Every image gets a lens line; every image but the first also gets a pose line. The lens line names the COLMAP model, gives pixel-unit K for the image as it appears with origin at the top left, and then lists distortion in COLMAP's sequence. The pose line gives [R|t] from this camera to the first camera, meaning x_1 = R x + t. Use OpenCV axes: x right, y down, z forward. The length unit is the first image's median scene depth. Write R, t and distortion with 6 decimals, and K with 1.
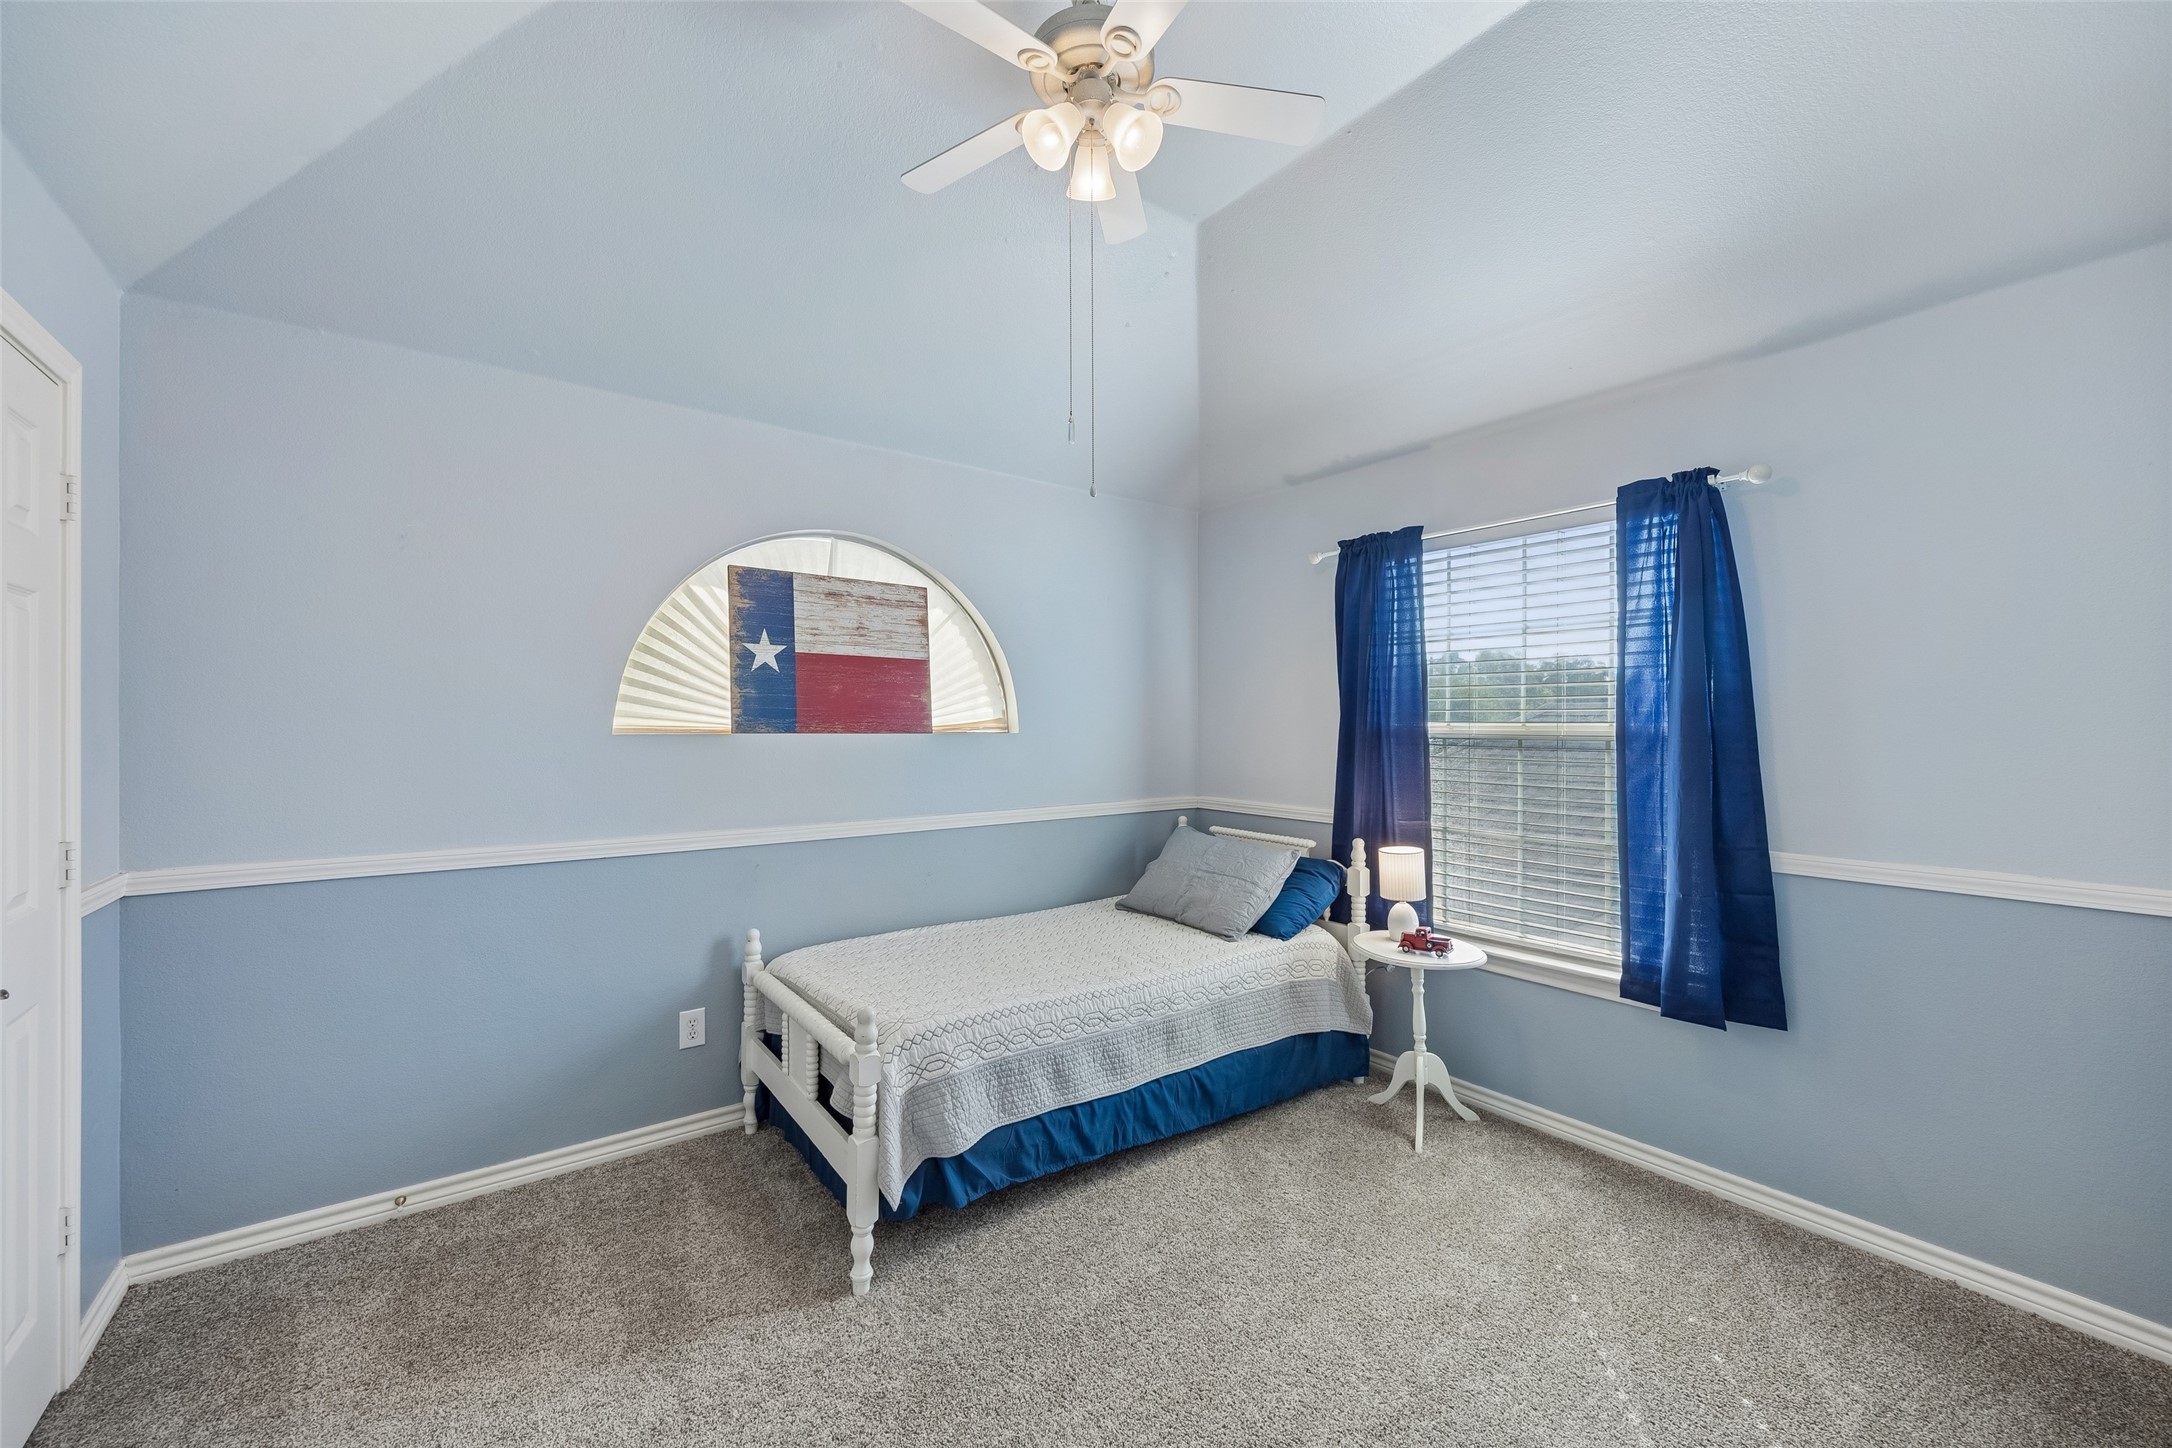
lens RADIAL K [[848.6, 0, 1083.4], [0, 848.6, 724.8], [0, 0, 1]] dist [0.000474, -0.000657]
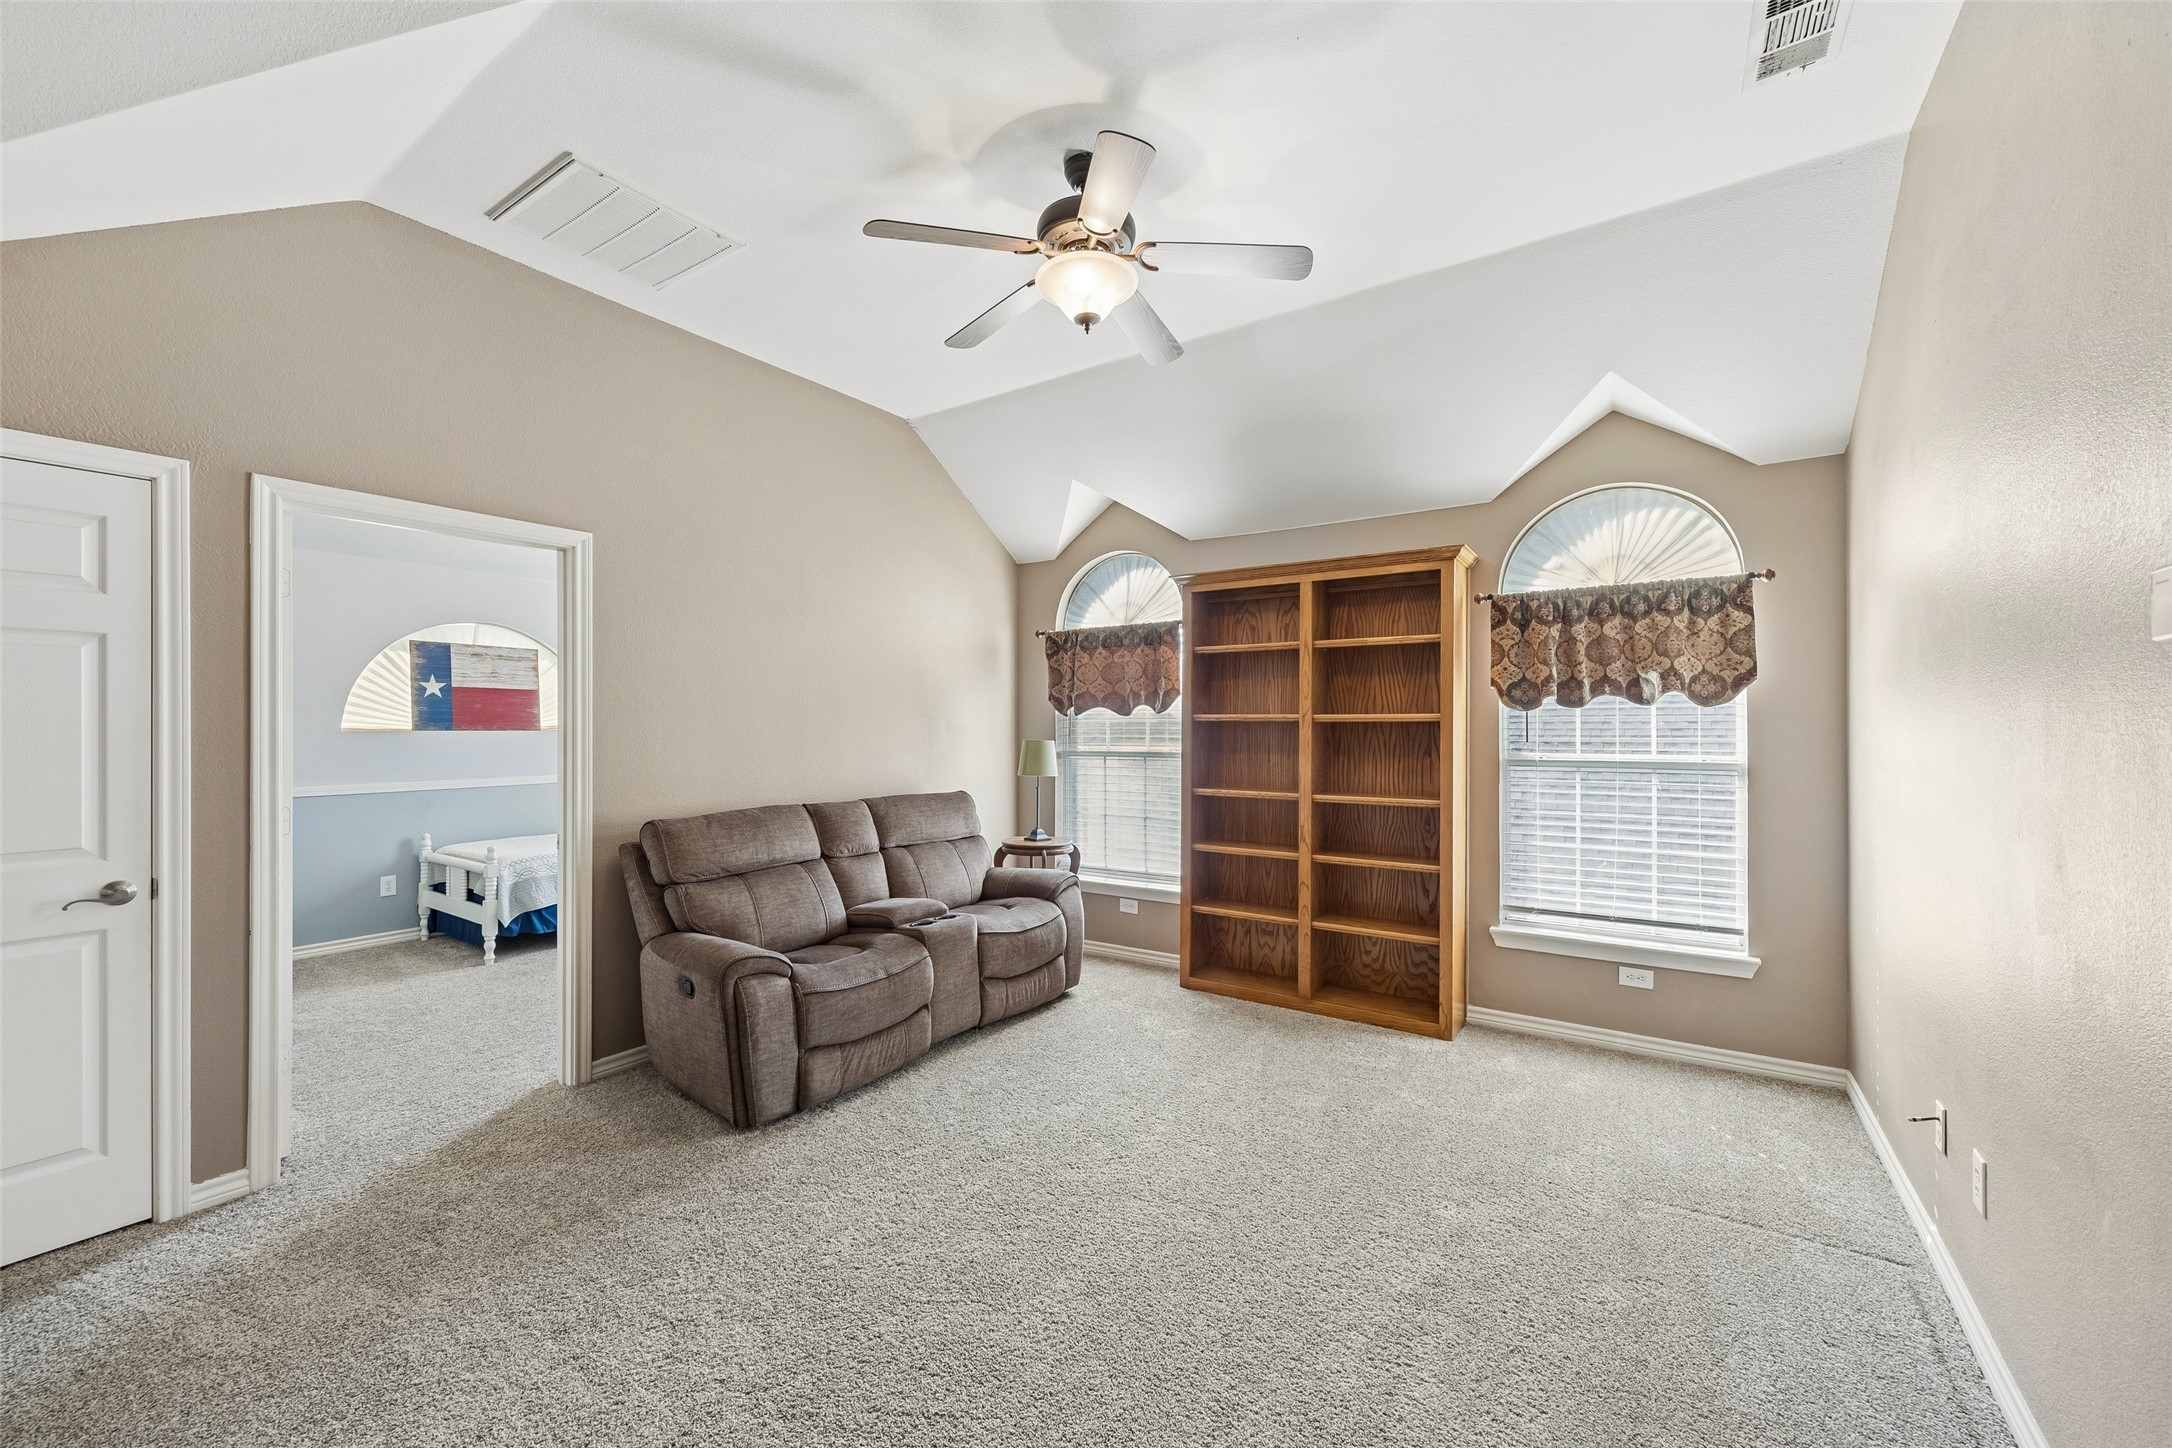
lens RADIAL K [[848.6, 0, 1089.9], [0, 848.6, 724.9], [0, 0, 1]] dist [0.000474, -0.000657]
pose [[0.944564, 0.000420, 0.328327, 0.389686], [-0.000797, 0.999999, 0.001014, -0.005147], [-0.328326, -0.001219, 0.944564, -1.279667]]
